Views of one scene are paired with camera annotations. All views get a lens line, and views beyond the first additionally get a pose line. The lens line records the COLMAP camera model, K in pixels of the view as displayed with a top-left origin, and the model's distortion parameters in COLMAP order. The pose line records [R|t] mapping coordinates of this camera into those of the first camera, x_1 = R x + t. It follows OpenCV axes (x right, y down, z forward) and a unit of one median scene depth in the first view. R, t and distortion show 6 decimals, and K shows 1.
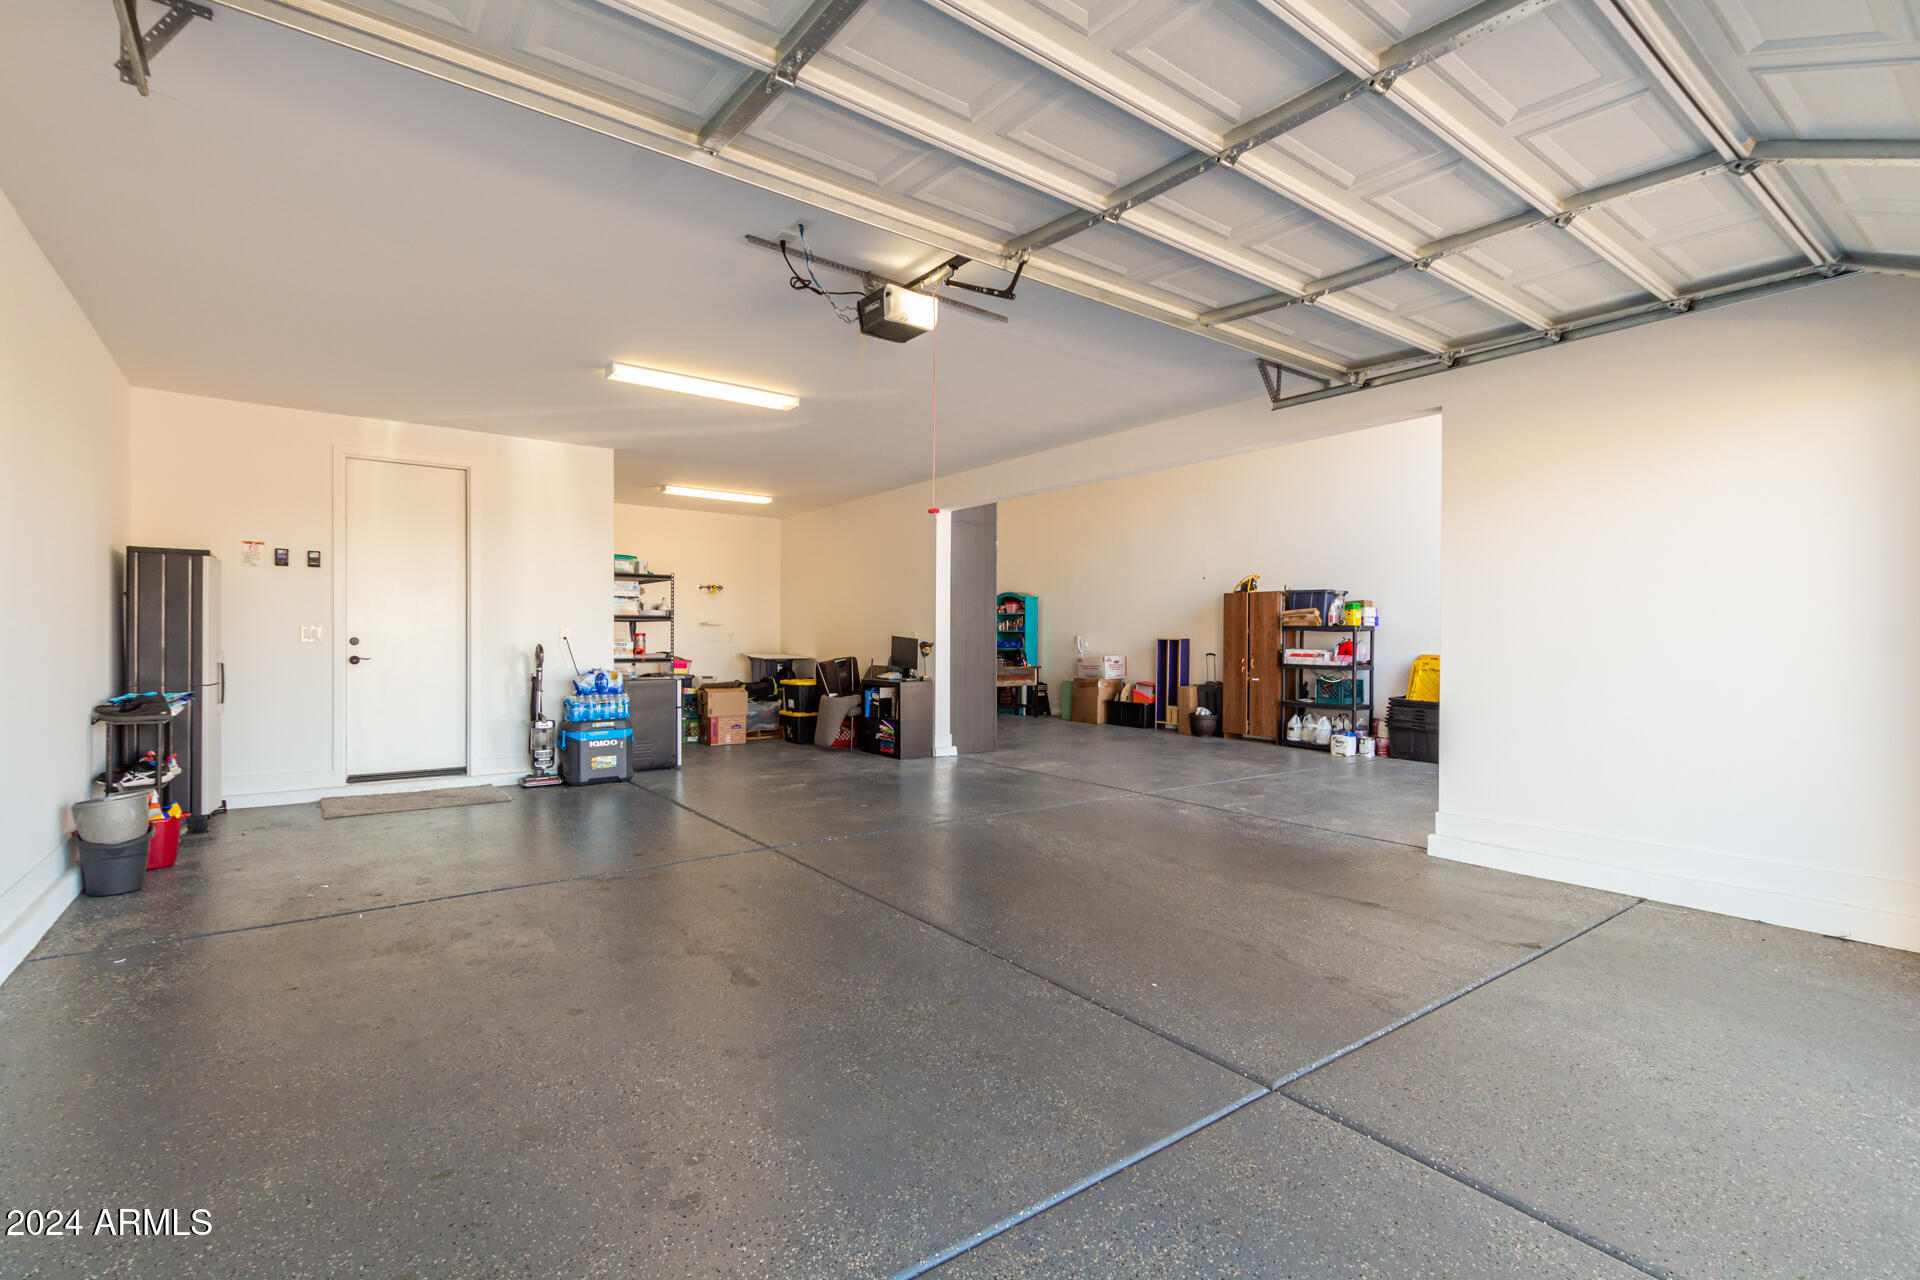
lens RADIAL K [[895.2, 0, 961.6], [0, 895.2, 636.7], [0, 0, 1]] dist [0.001087, 0.000081]
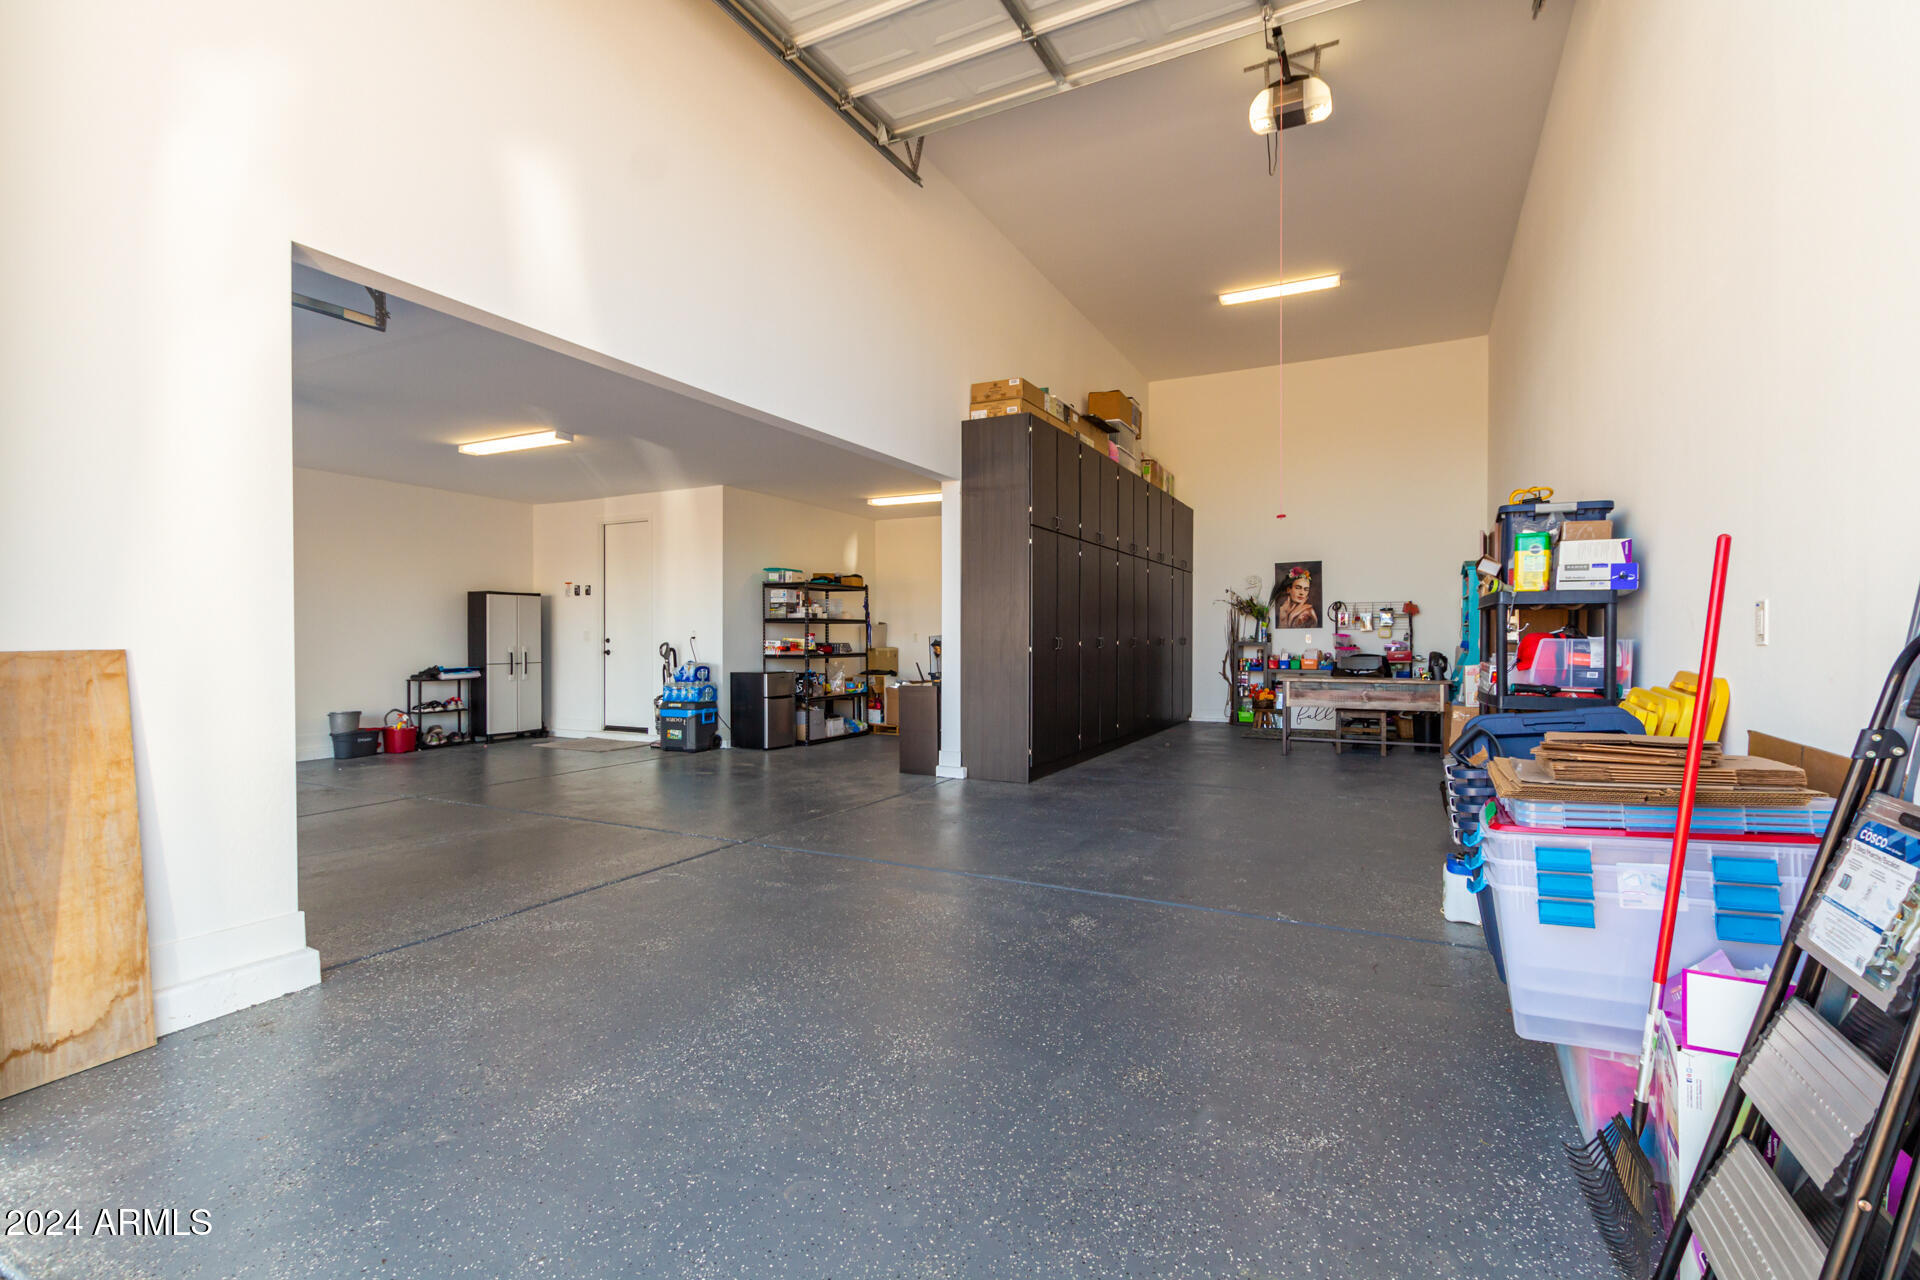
lens RADIAL K [[895.2, 0, 956.2], [0, 895.2, 642.3], [0, 0, 1]] dist [0.001087, 0.000081]
pose [[0.427771, -0.000437, -0.903887, 0.506387], [0.003687, 0.999992, 0.001262, 0.004361], [0.903880, -0.003873, 0.427769, 0.444072]]
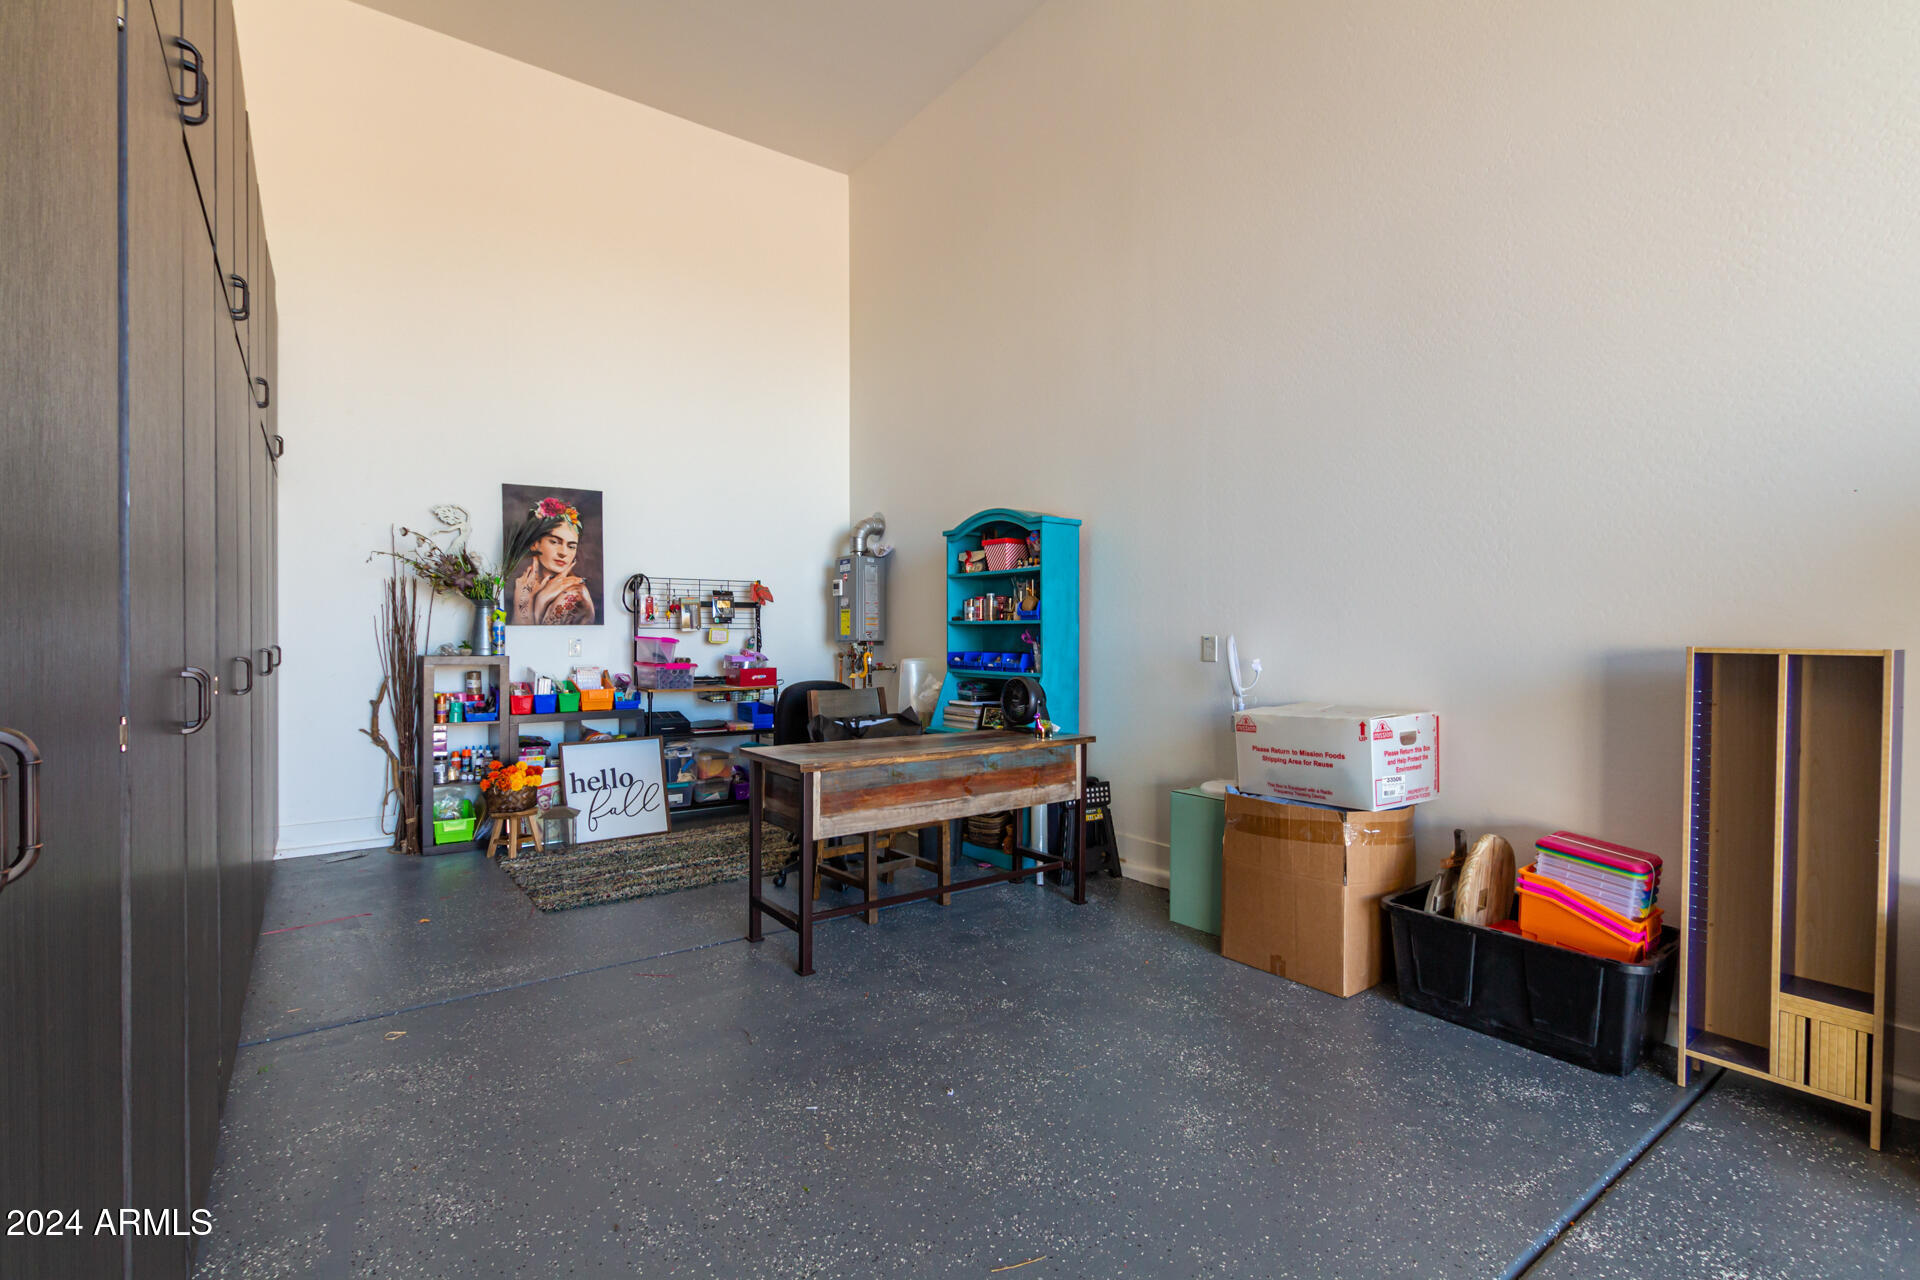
lens RADIAL K [[895.2, 0, 967.1], [0, 895.2, 638.2], [0, 0, 1]] dist [0.001087, 0.000081]
pose [[0.999921, -0.004783, -0.011644, 0.049837], [0.004819, 0.999984, 0.003103, -0.001282], [0.011629, -0.003159, 0.999927, 0.705767]]
